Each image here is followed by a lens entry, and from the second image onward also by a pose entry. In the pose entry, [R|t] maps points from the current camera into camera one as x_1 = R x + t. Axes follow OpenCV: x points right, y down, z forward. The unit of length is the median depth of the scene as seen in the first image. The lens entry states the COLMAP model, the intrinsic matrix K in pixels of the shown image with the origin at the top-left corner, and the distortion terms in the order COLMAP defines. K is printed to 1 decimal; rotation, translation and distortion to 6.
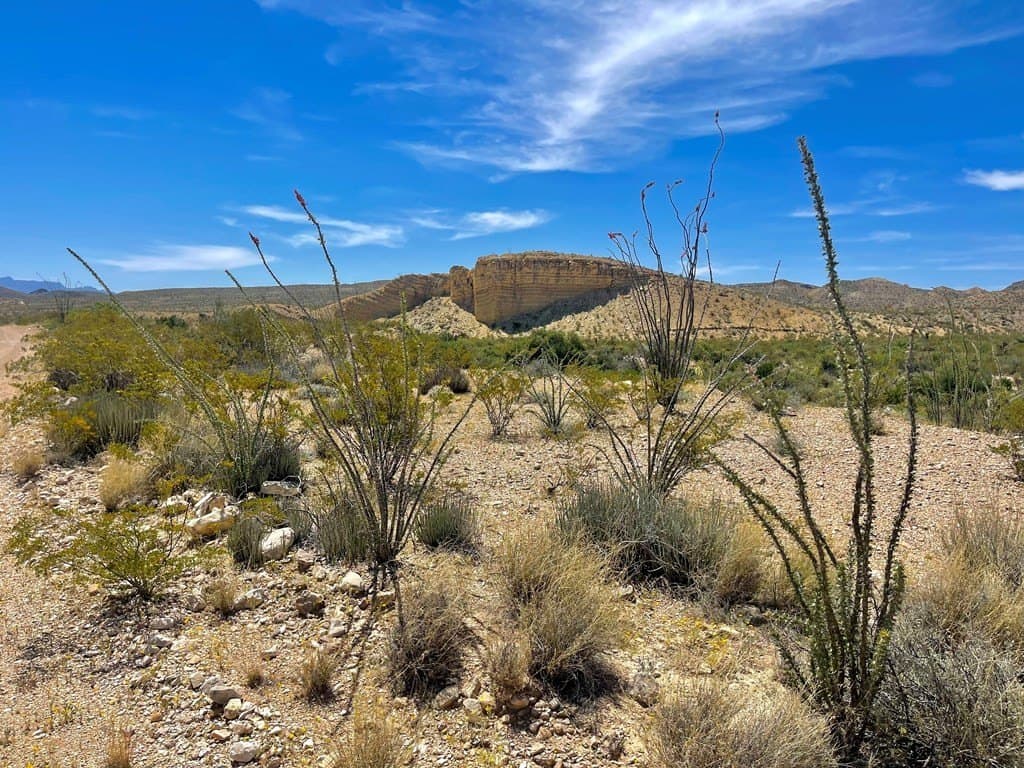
lens RADIAL K [[419.8, 0, 510.8], [0, 419.8, 384.6], [0, 0, 1]] dist [-0.008430, -0.000679]
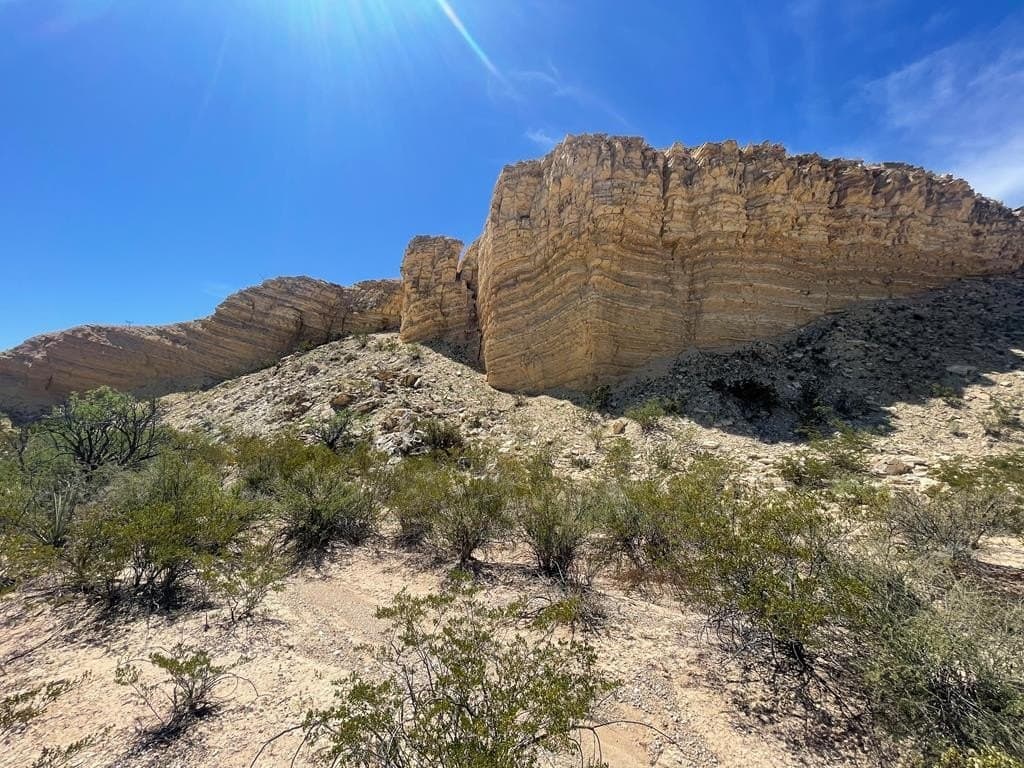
lens RADIAL K [[419.8, 0, 505.3], [0, 419.8, 378.8], [0, 0, 1]] dist [-0.008430, -0.000679]
pose [[0.997128, 0.035085, 0.067115, -0.086883], [-0.012898, 0.951943, -0.306002, -0.078937], [-0.074626, 0.304258, 0.949662, 0.727045]]
